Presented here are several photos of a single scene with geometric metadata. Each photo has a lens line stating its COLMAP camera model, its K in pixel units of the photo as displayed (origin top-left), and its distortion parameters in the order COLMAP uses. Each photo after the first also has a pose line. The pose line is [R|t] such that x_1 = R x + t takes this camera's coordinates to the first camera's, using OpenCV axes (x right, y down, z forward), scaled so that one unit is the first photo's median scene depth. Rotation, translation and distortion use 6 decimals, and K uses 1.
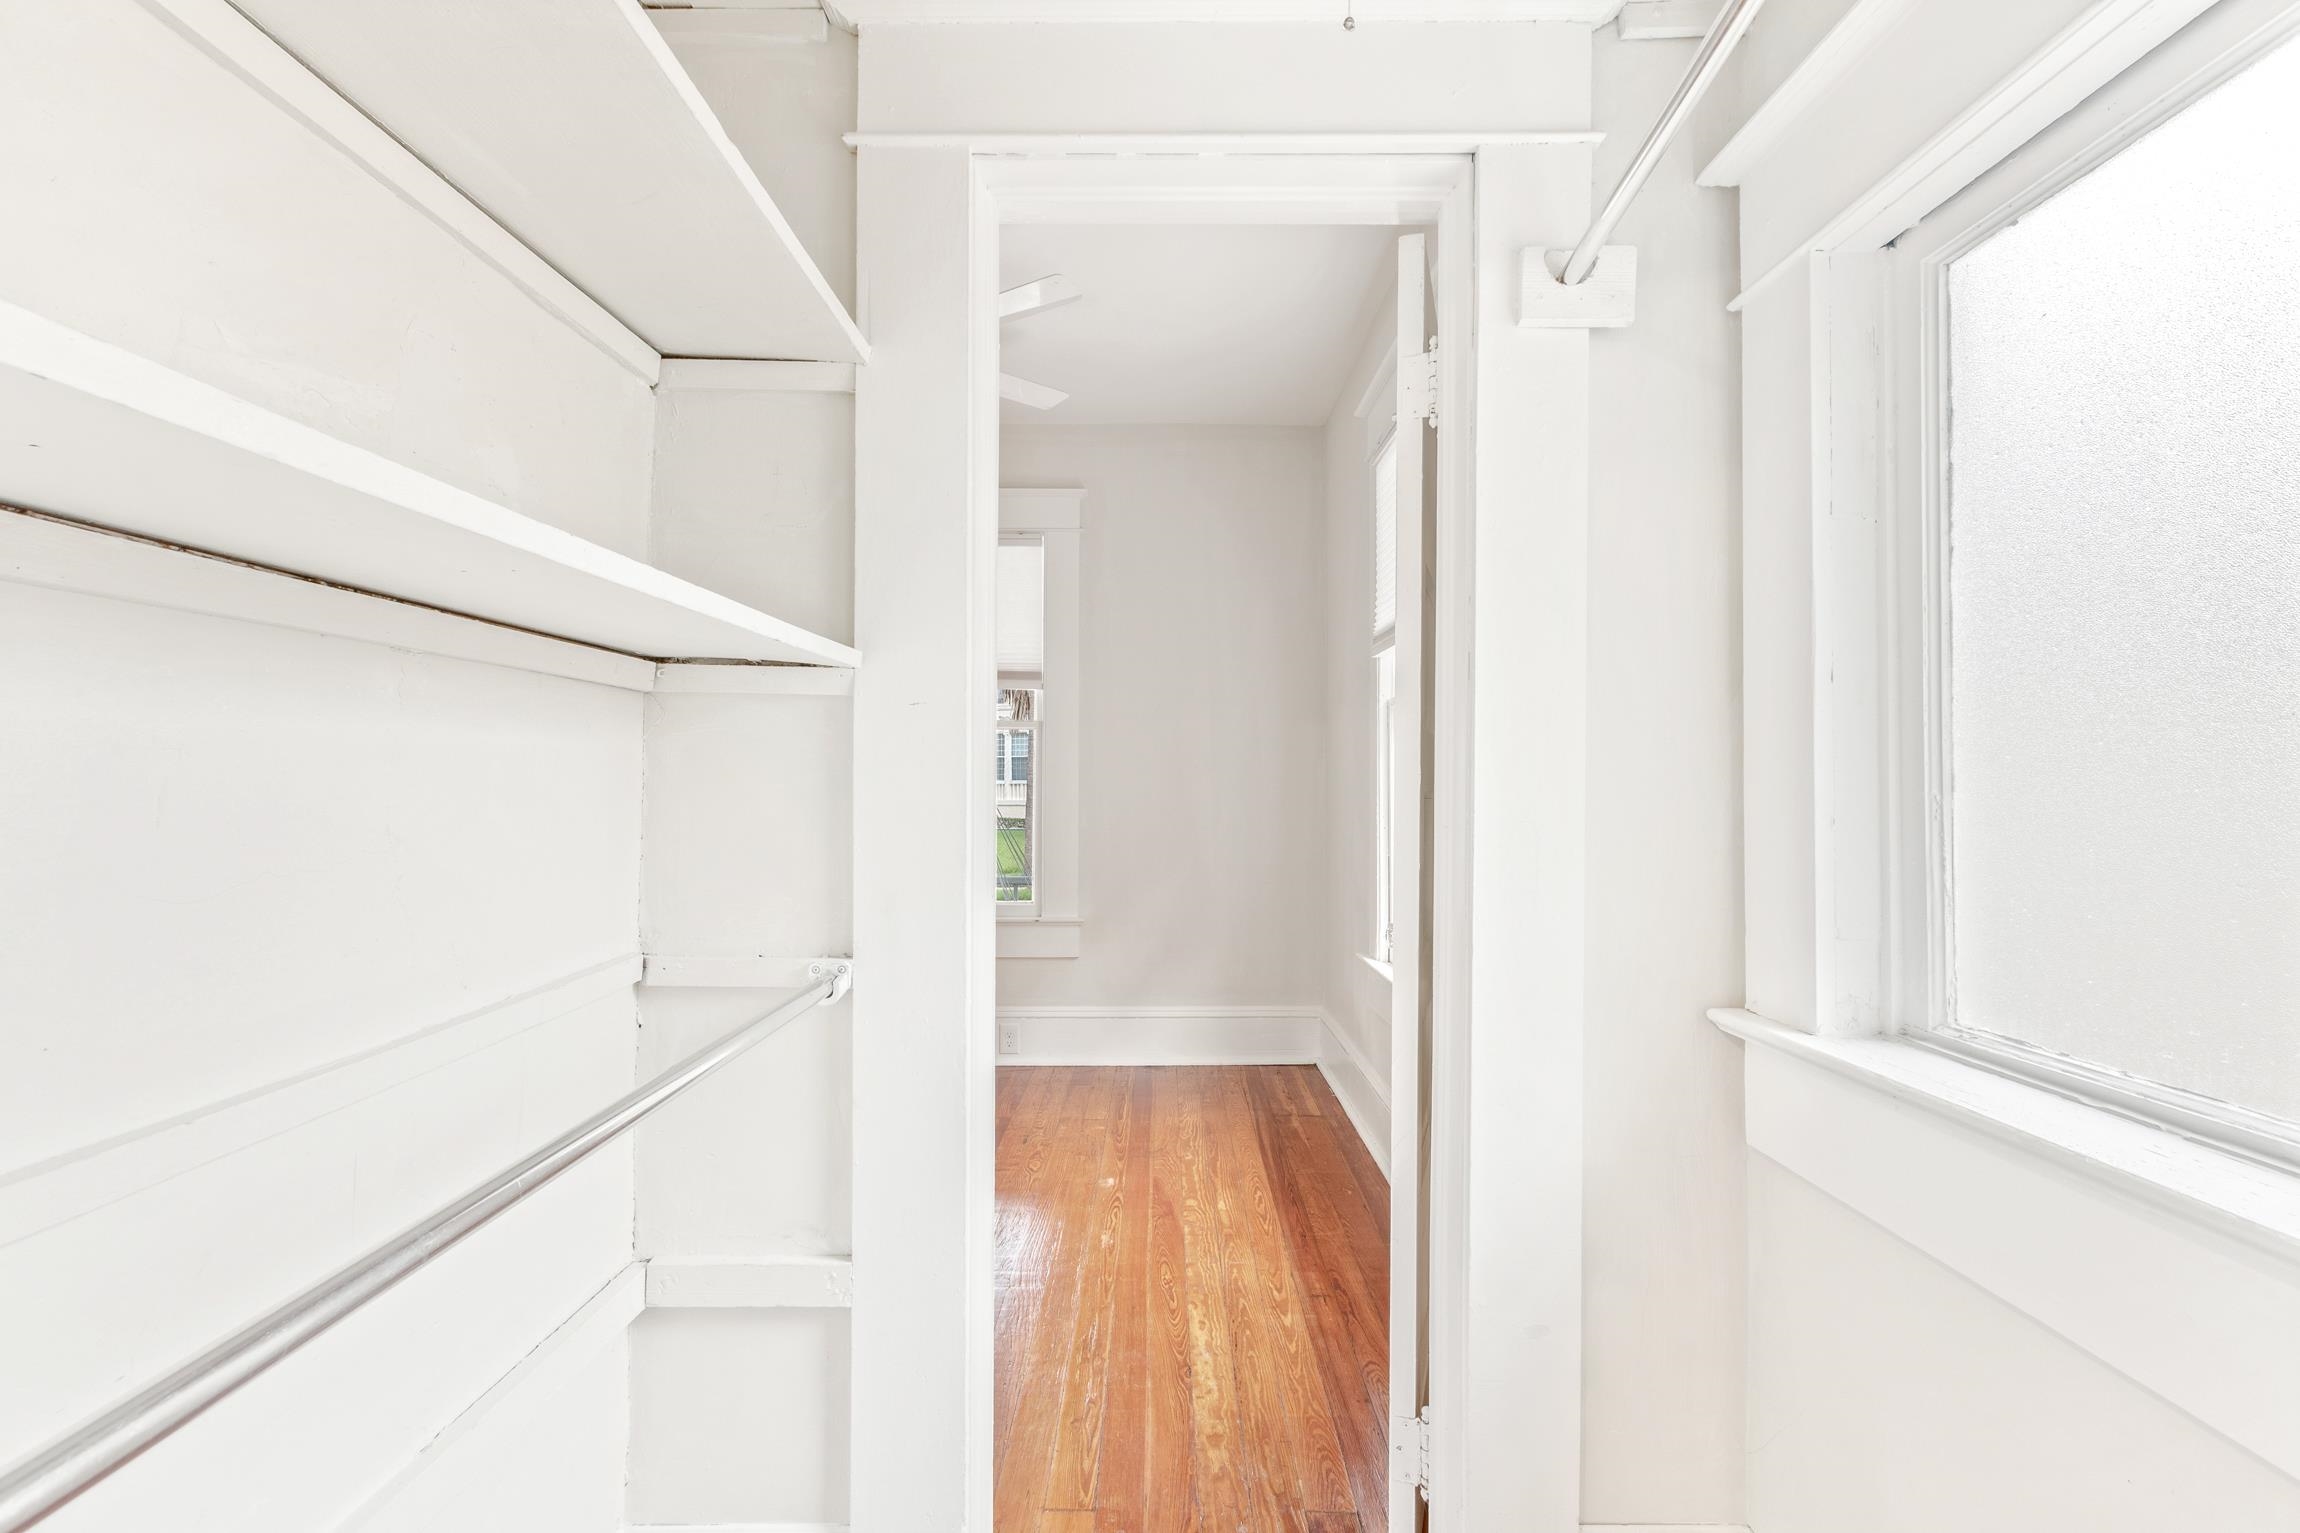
lens RADIAL K [[1071.1, 0, 1150.3], [0, 1071.1, 793.2], [0, 0, 1]] dist [0.000939, -0.000066]
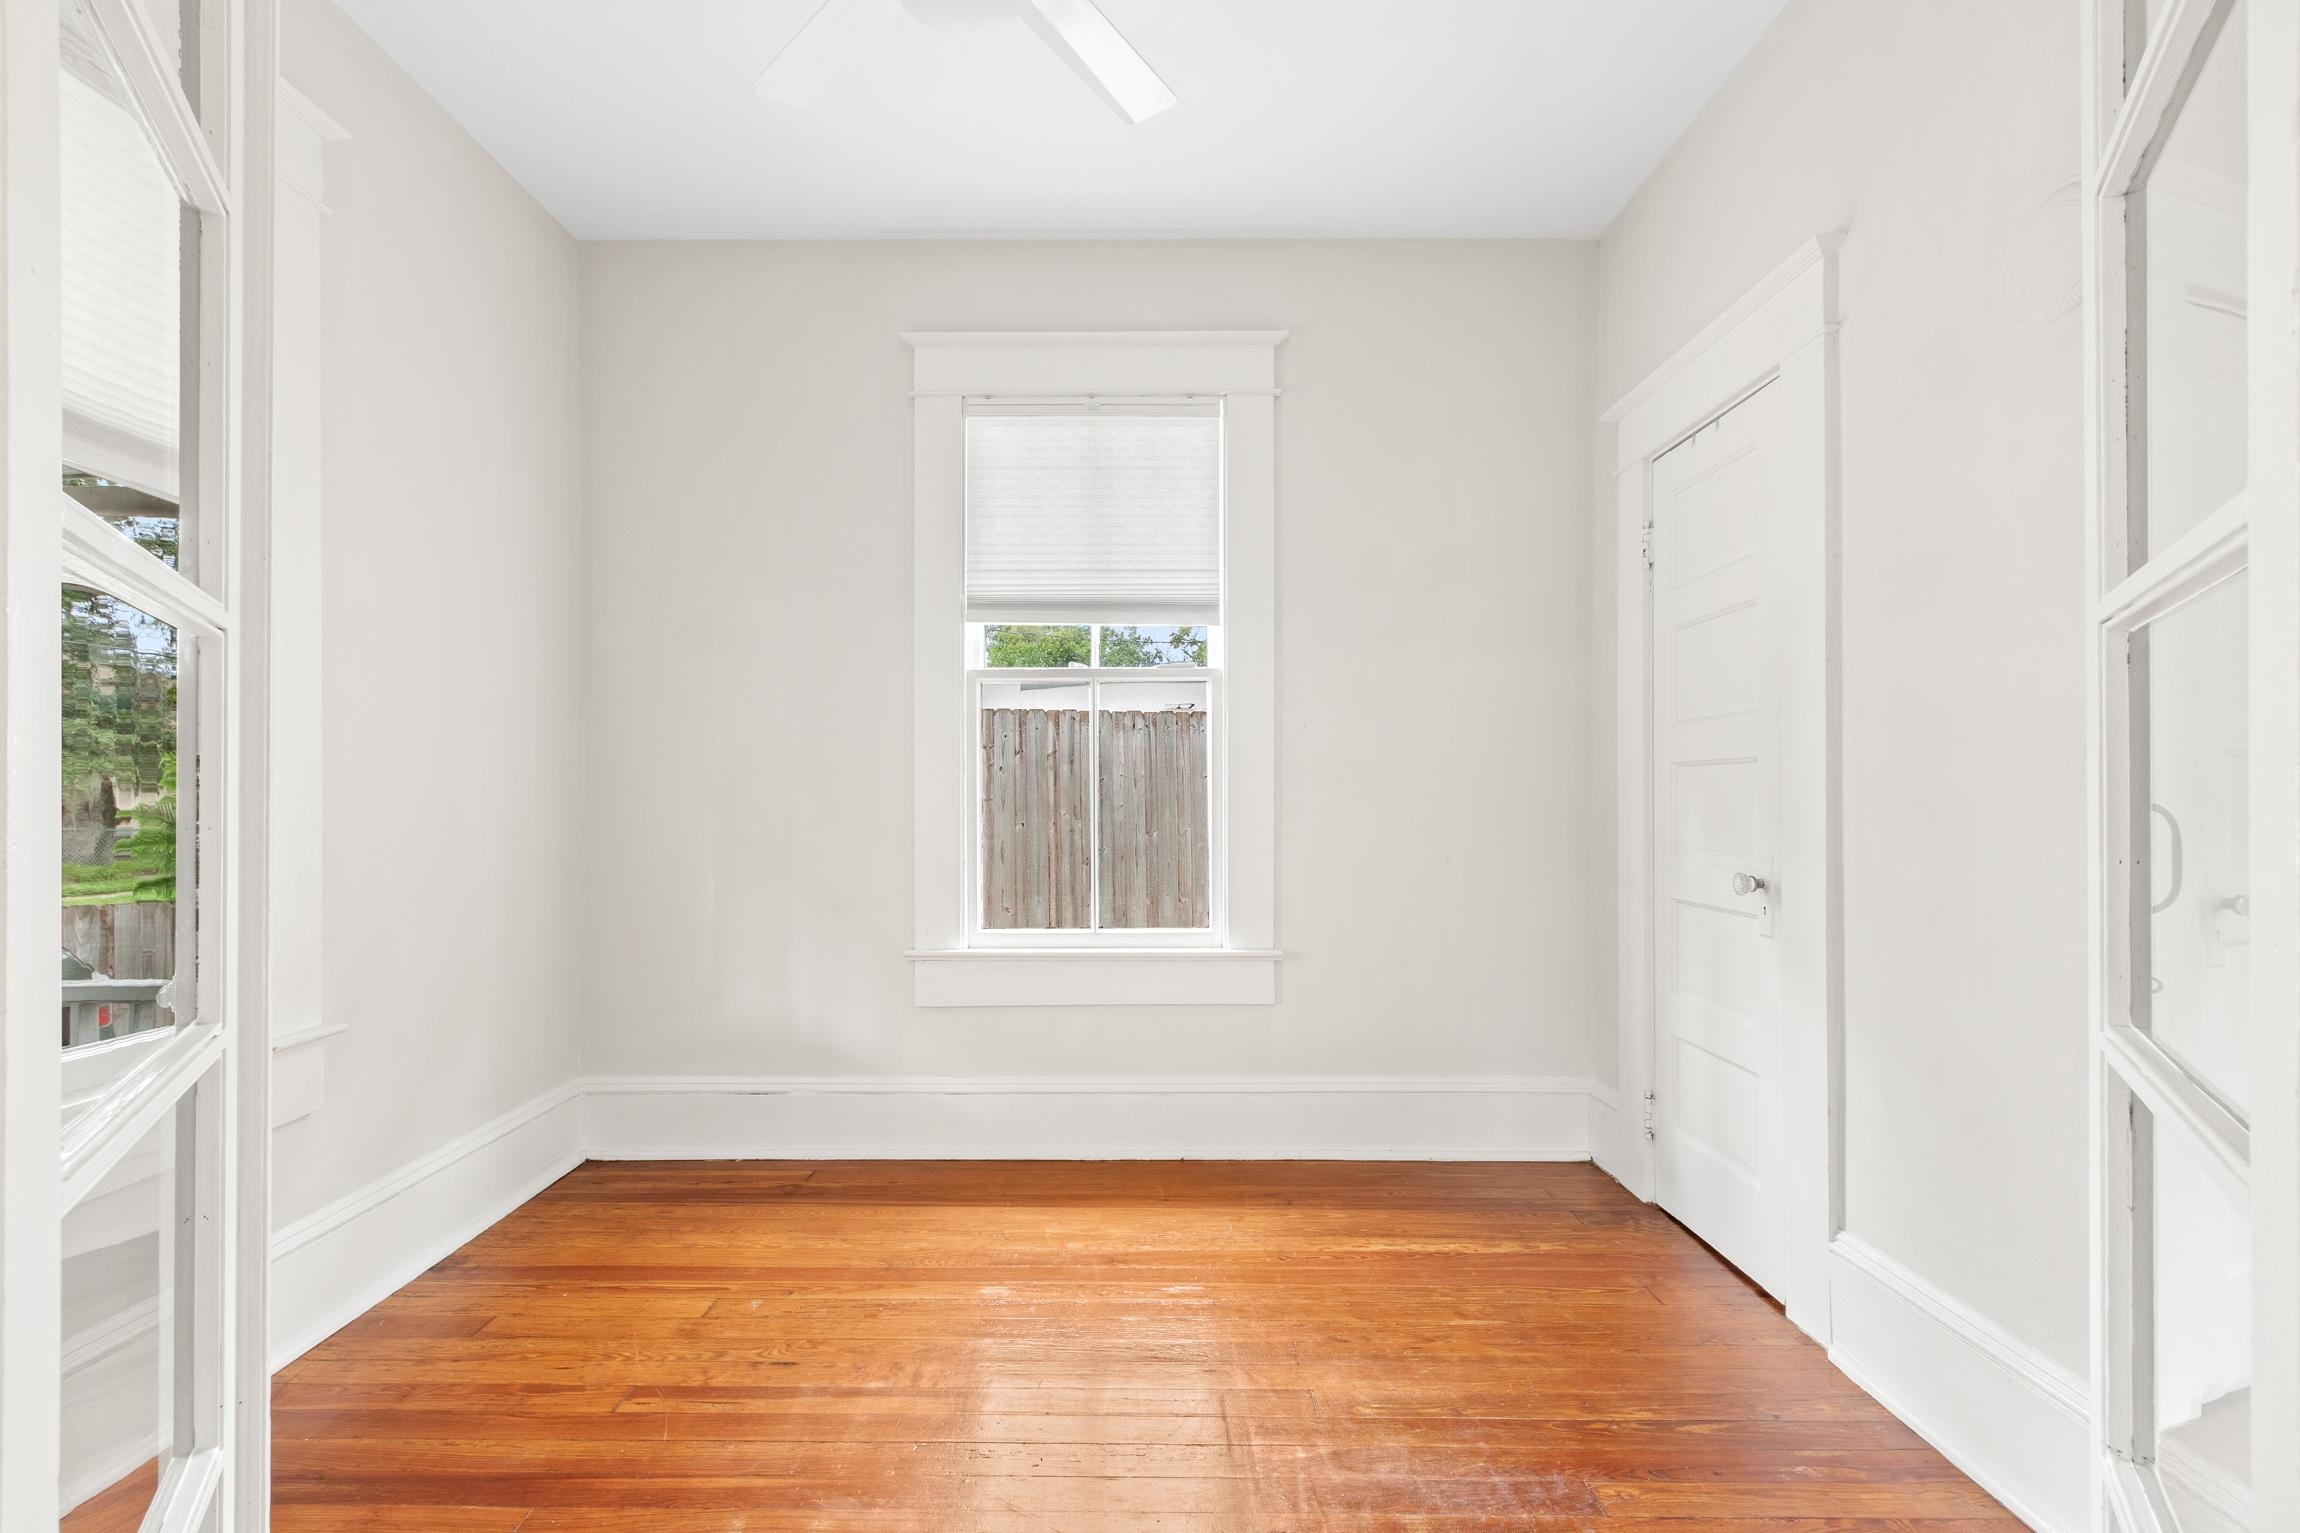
lens RADIAL K [[1071.1, 0, 1150.3], [0, 1071.1, 793.2], [0, 0, 1]] dist [0.000939, -0.000066]
pose [[-0.016044, 0.001056, 0.999871, -0.665204], [0.003367, 0.999994, -0.001002, 0.020520], [-0.999866, 0.003351, -0.016047, 0.781953]]
